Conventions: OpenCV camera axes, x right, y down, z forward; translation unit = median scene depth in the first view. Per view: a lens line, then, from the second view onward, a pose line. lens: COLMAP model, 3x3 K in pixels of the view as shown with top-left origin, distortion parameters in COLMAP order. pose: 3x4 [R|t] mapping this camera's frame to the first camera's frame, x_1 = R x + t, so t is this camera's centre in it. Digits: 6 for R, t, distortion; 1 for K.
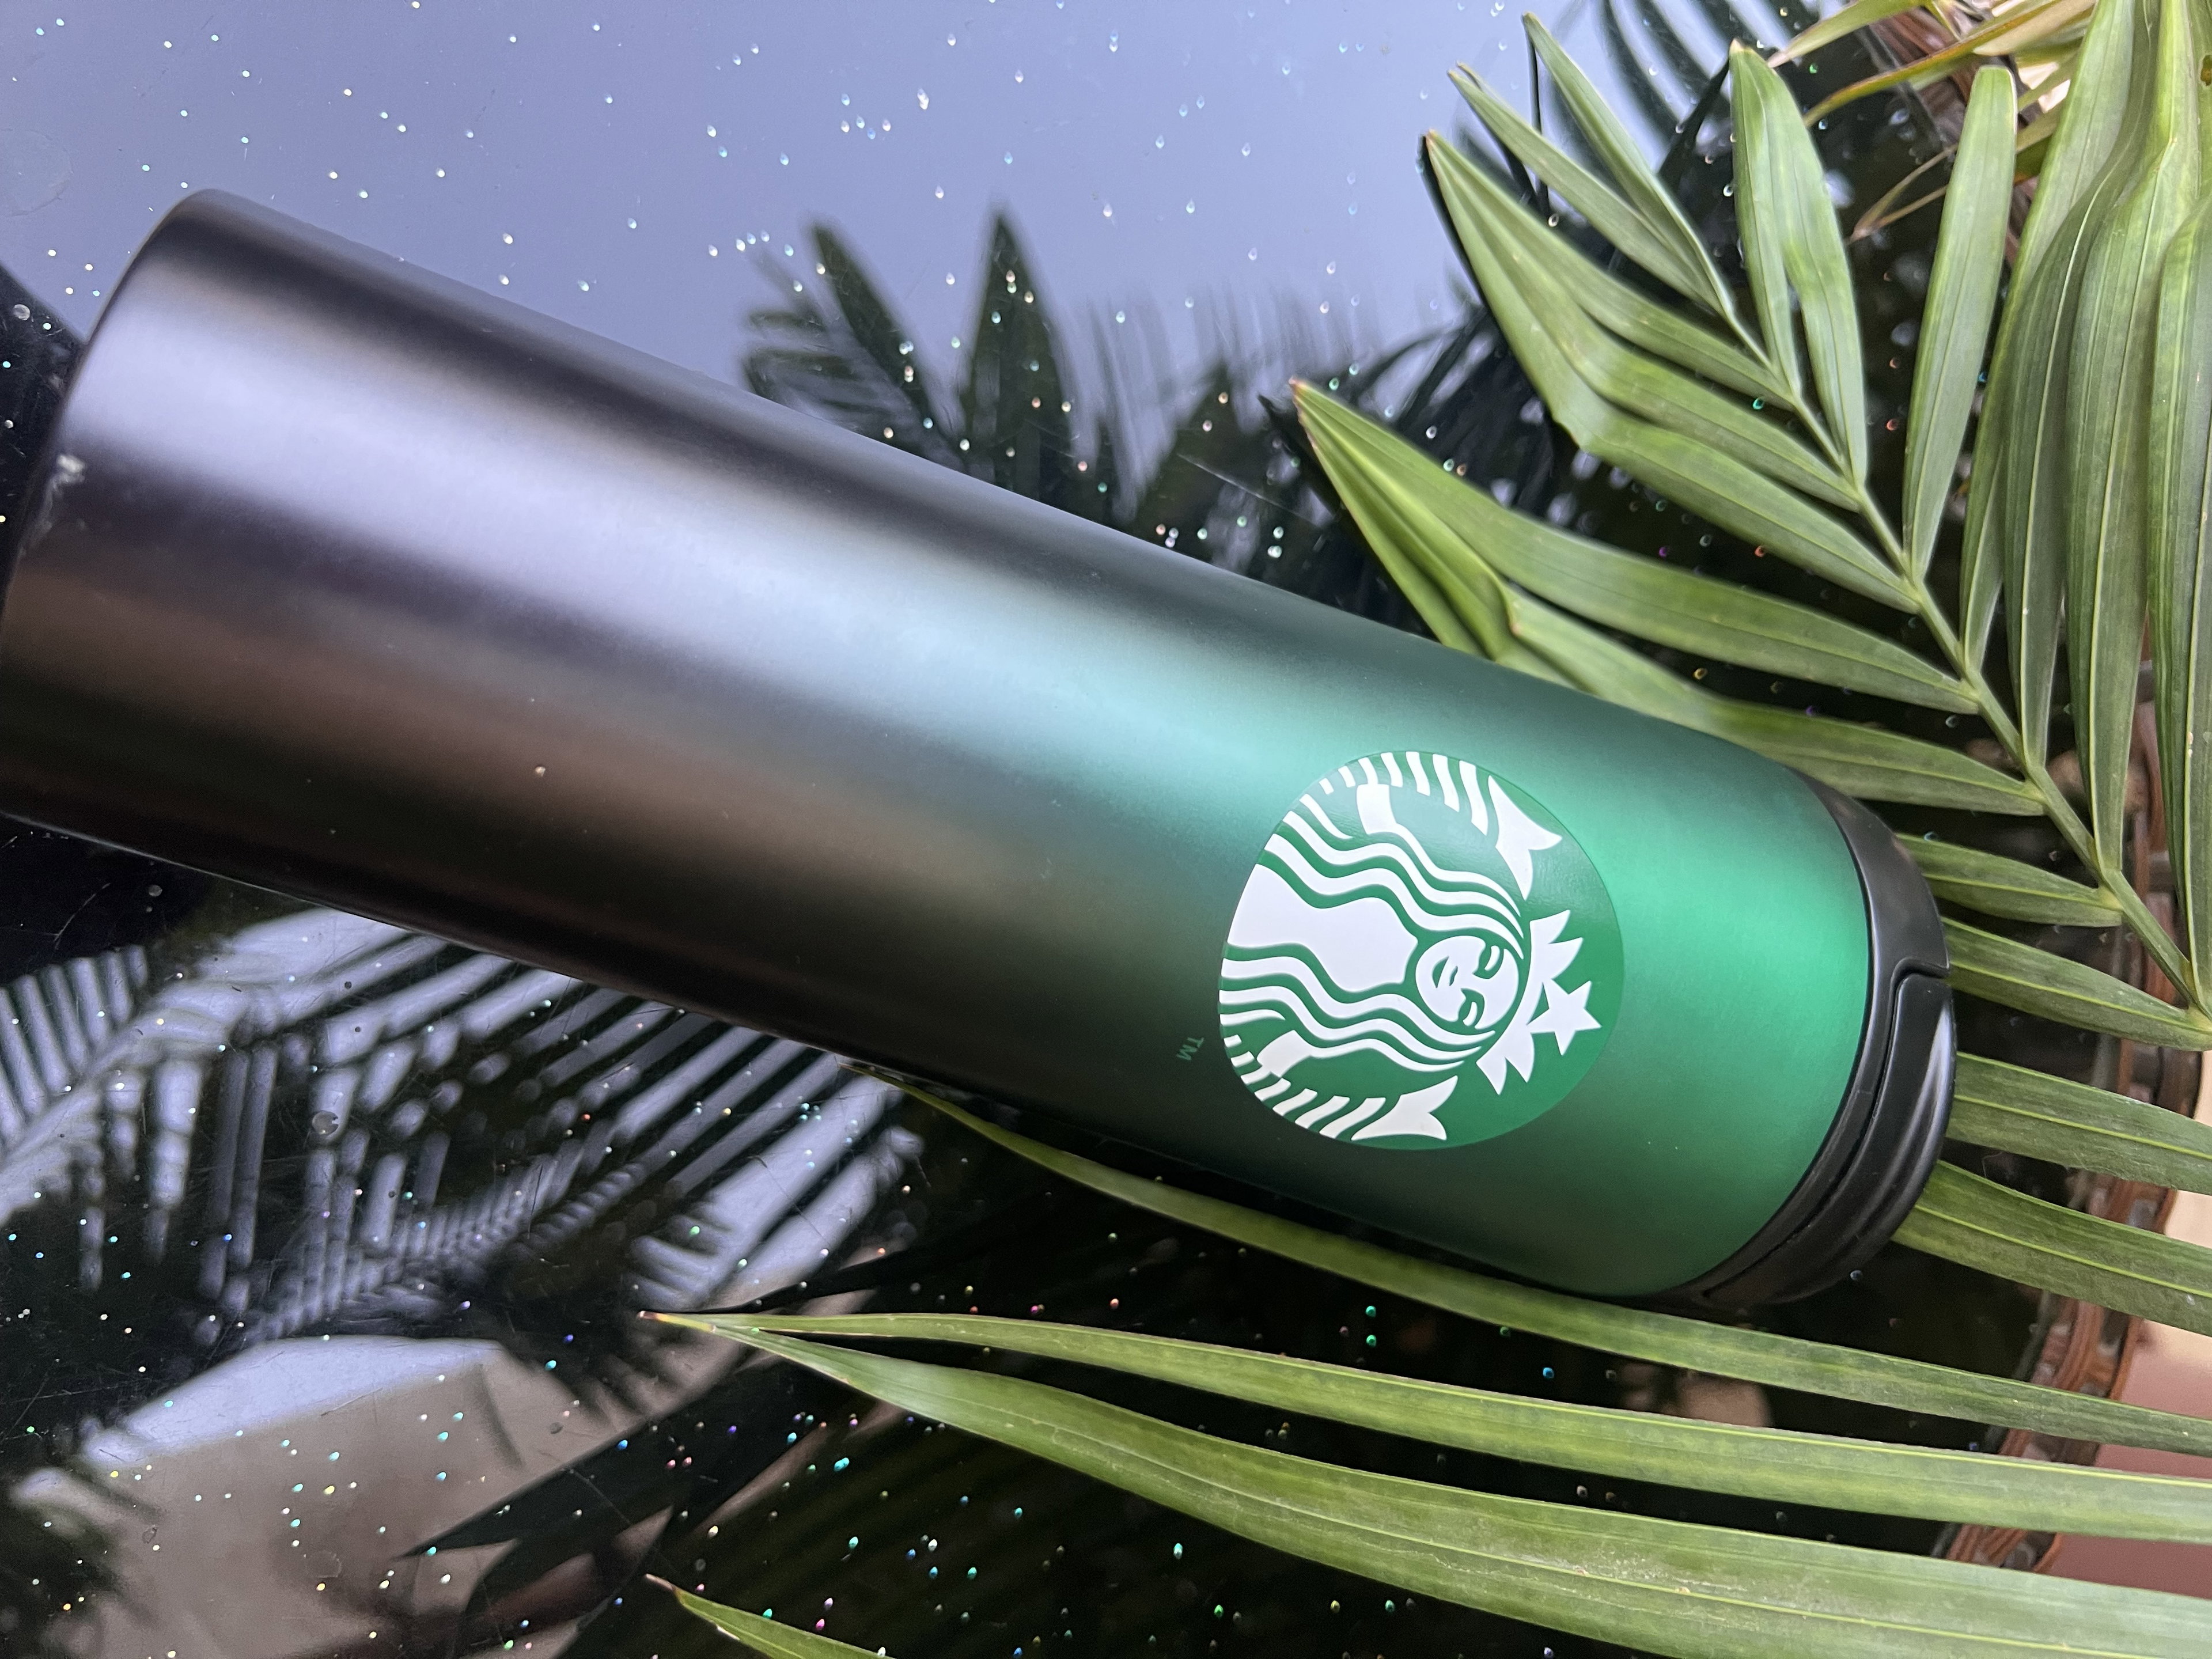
lens RADIAL K [[1676.6, 0, 1107.7], [0, 1676.6, 773.2], [0, 0, 1]] dist [0.109041, -0.151934]
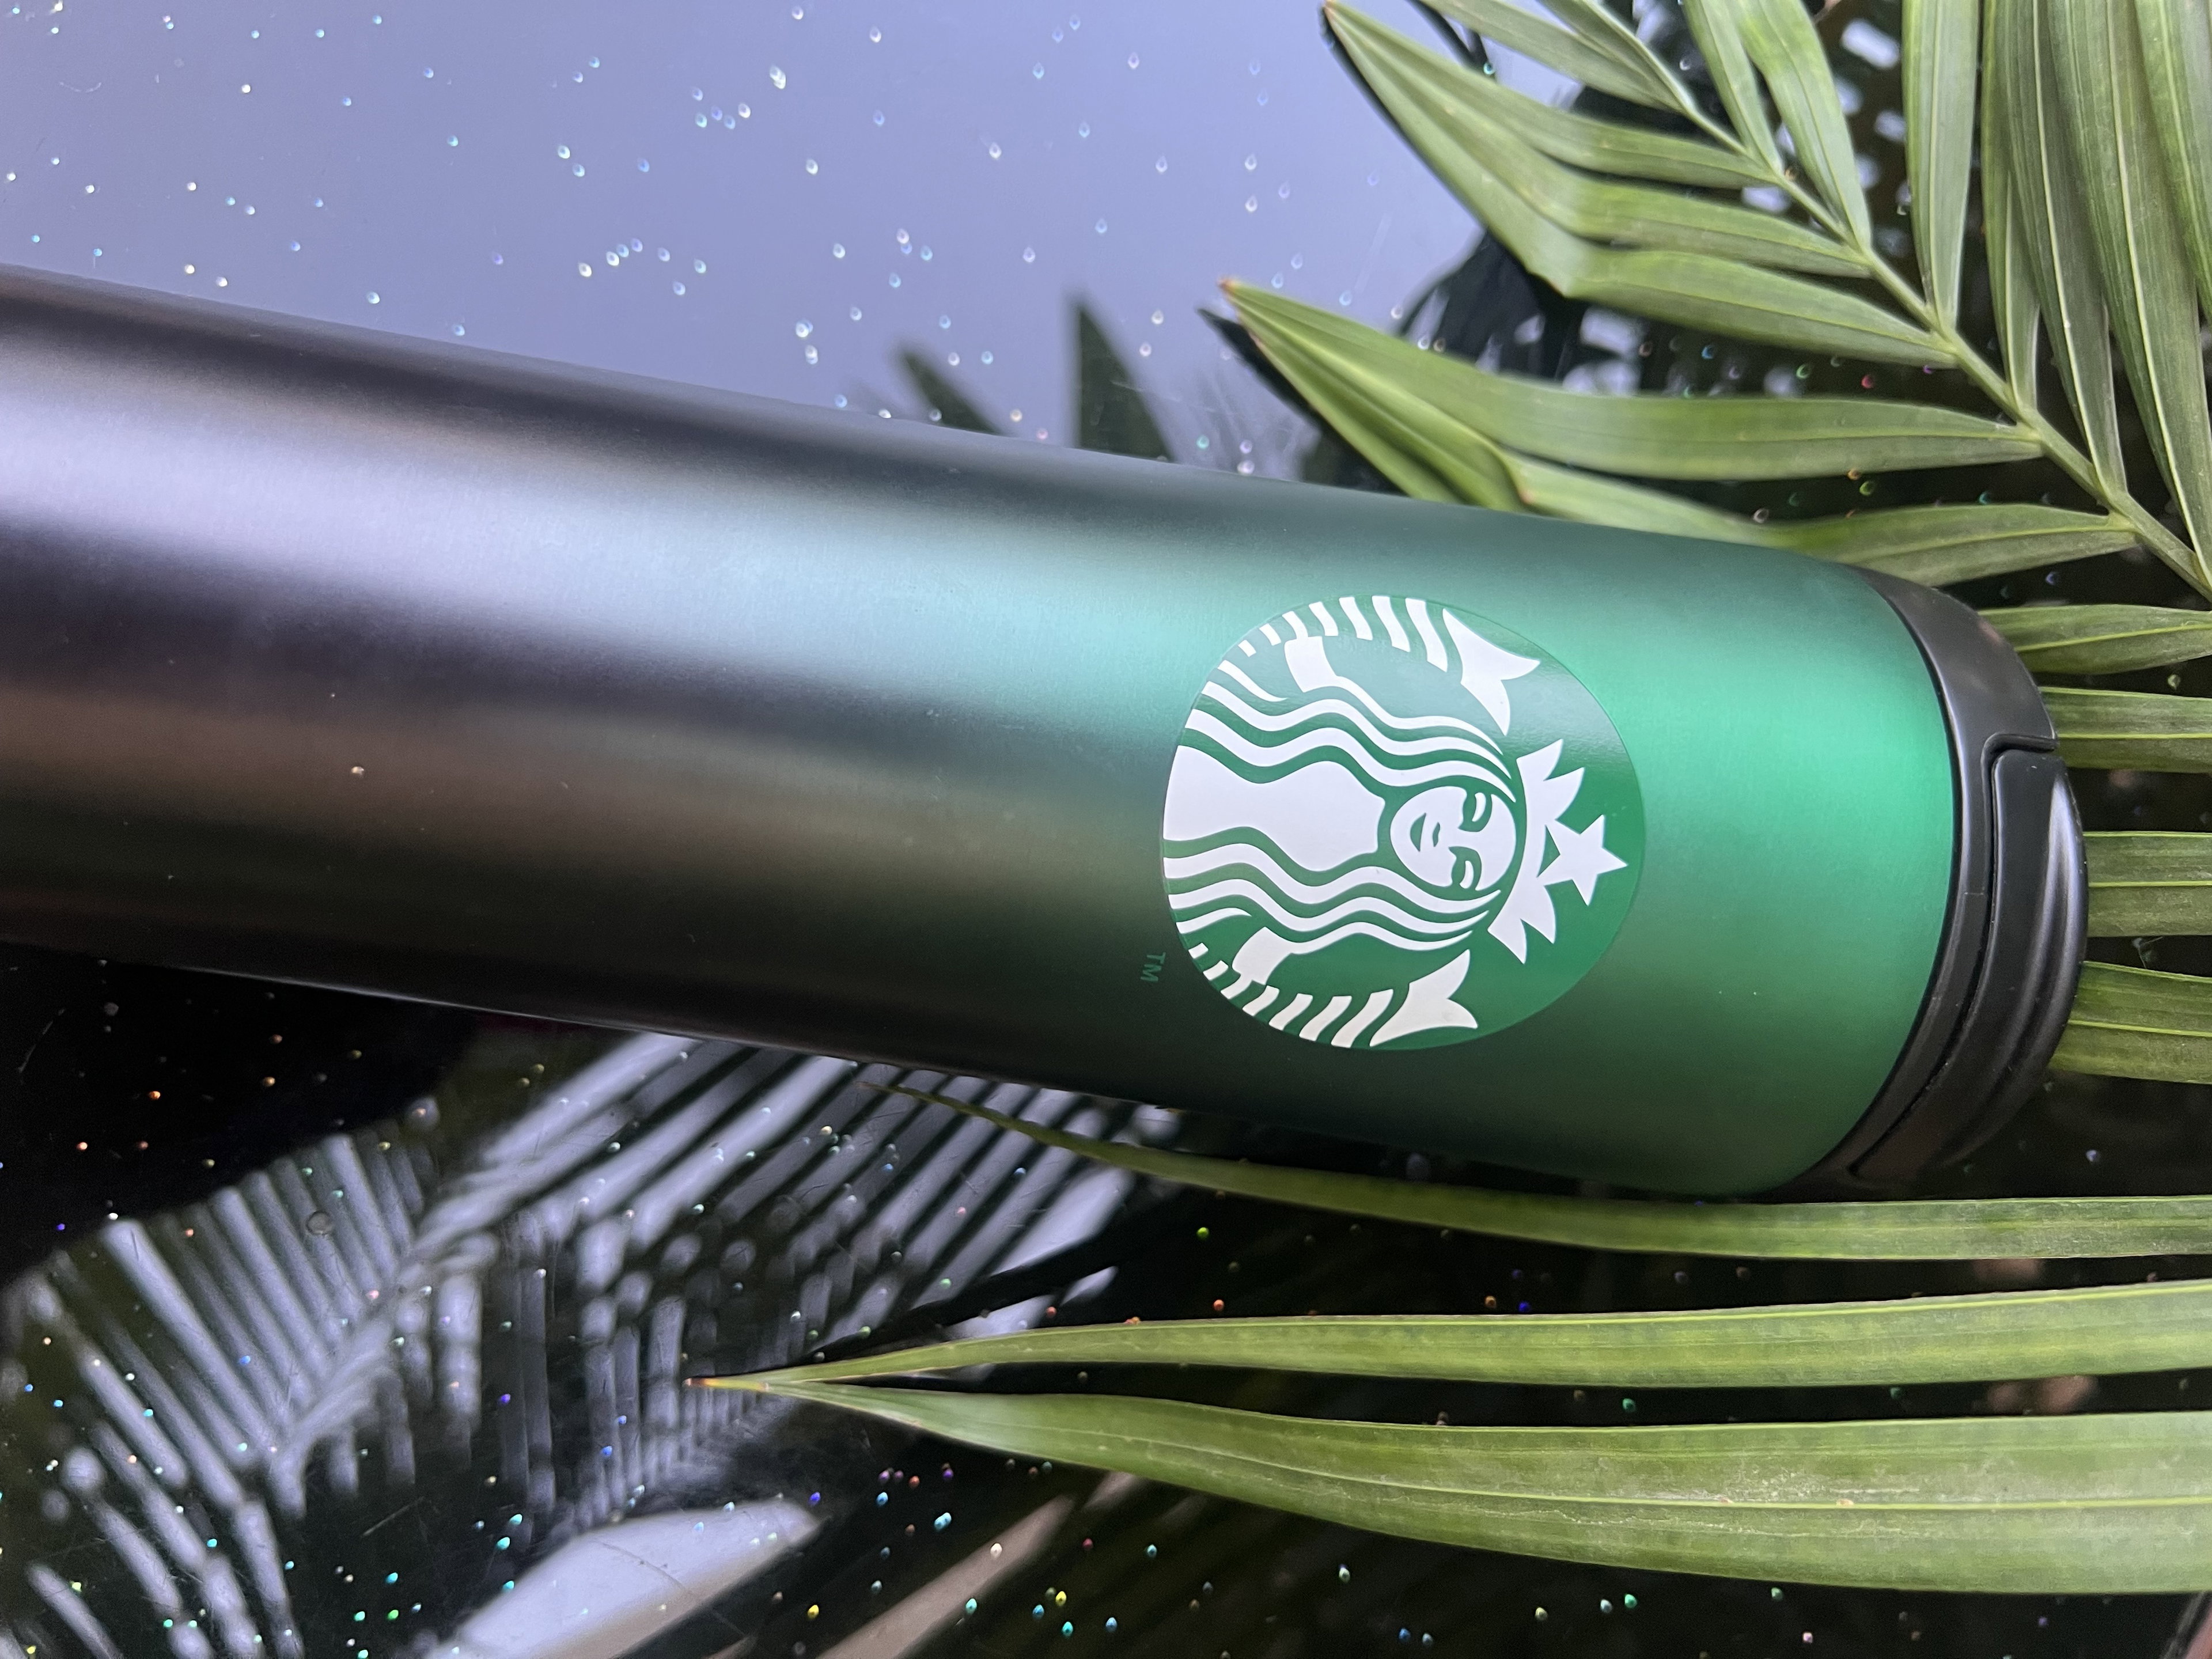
lens RADIAL K [[1676.6, 0, 1107.7], [0, 1676.6, 773.2], [0, 0, 1]] dist [0.109041, -0.151934]
pose [[0.975287, -0.189342, -0.113864, 0.139375], [0.182760, 0.980953, -0.065798, 0.111523], [0.124153, 0.043363, 0.991315, 0.108688]]
